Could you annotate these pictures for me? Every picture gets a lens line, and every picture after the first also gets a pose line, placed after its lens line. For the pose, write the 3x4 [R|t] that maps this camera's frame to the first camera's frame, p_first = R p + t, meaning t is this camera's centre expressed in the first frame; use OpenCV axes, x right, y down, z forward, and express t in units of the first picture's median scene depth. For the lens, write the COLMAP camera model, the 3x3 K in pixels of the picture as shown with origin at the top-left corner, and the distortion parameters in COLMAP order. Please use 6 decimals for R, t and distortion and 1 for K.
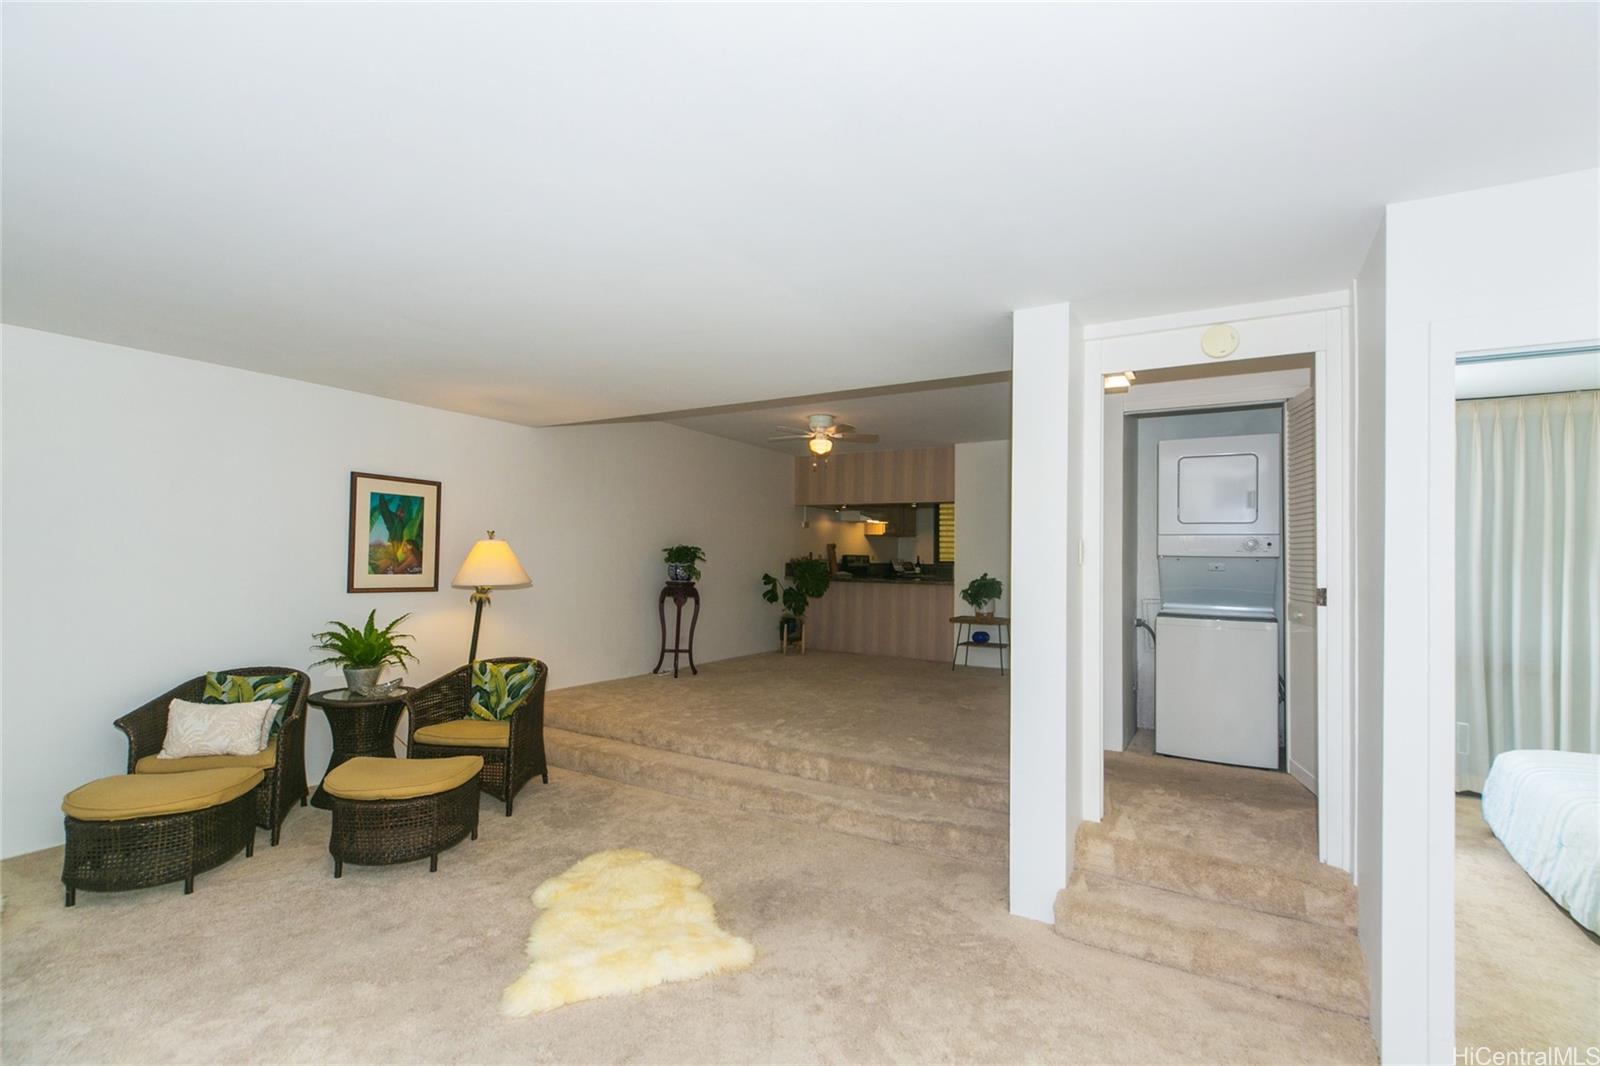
lens RADIAL K [[720.1, 0, 788.9], [0, 720.1, 546.9], [0, 0, 1]] dist [0.008149, -0.005869]
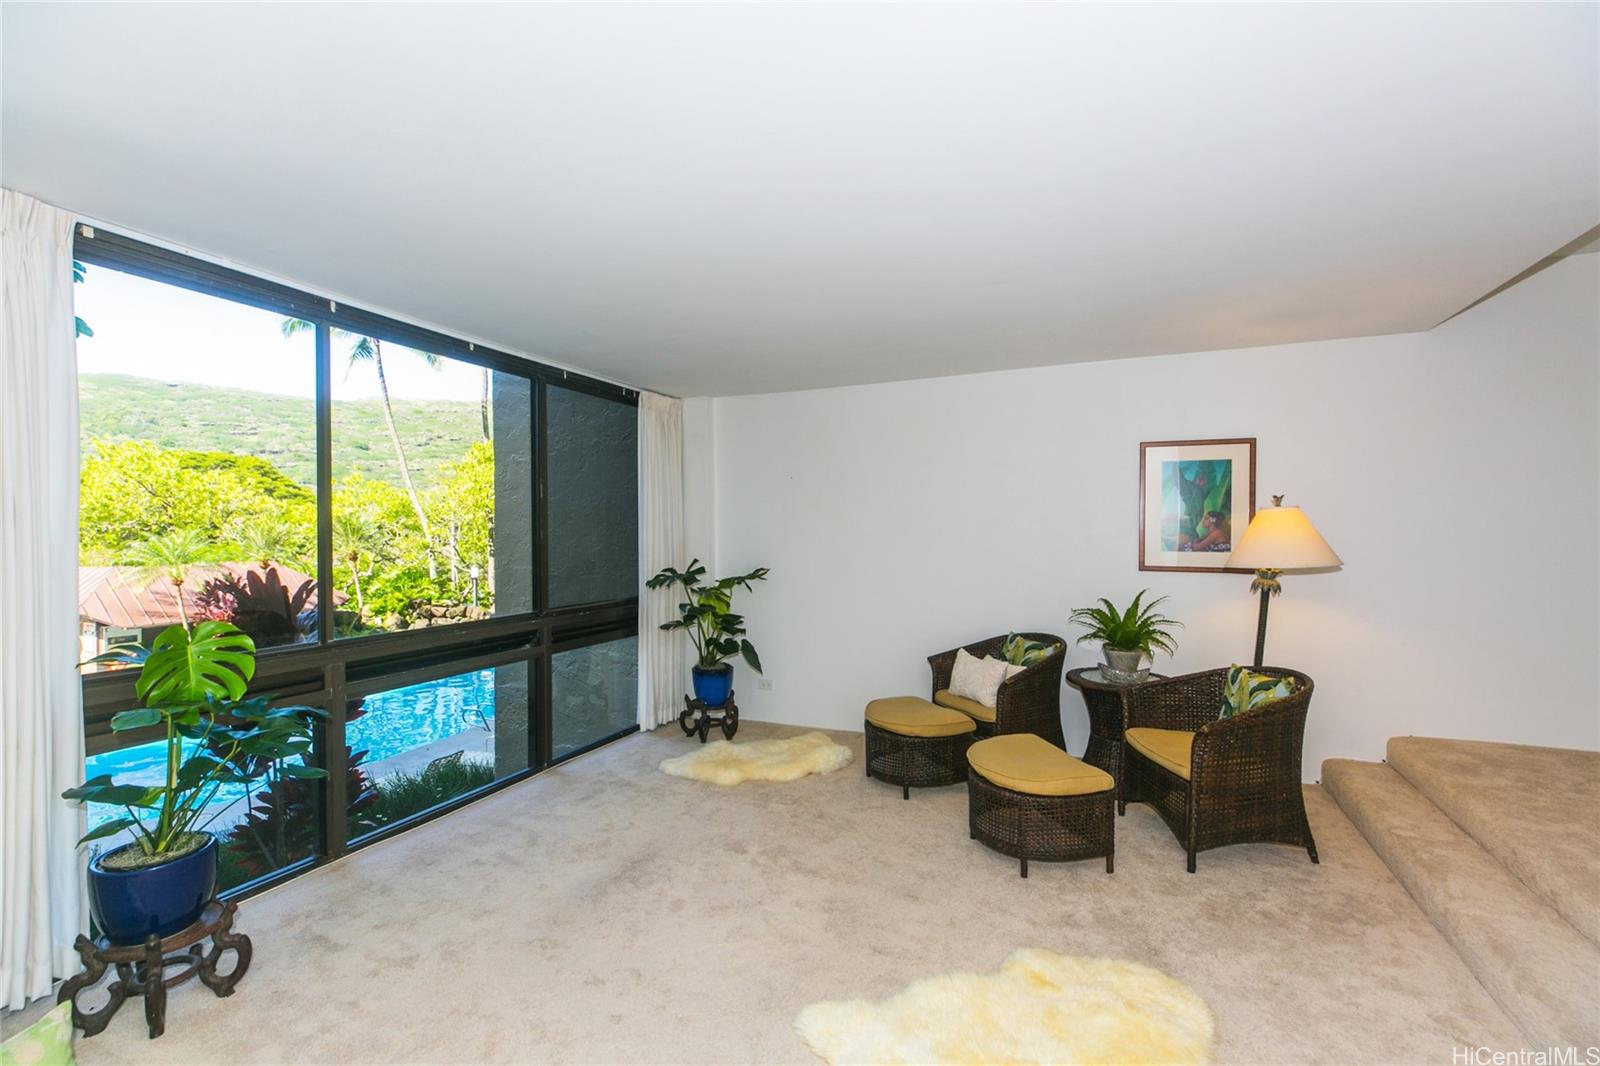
lens RADIAL K [[720.1, 0, 810.4], [0, 720.1, 531.0], [0, 0, 1]] dist [0.008149, -0.005869]
pose [[0.138323, -0.016285, -0.990253, 0.509287], [0.027850, 0.999533, -0.012547, 0.021018], [0.989996, -0.025843, 0.138712, 0.825754]]
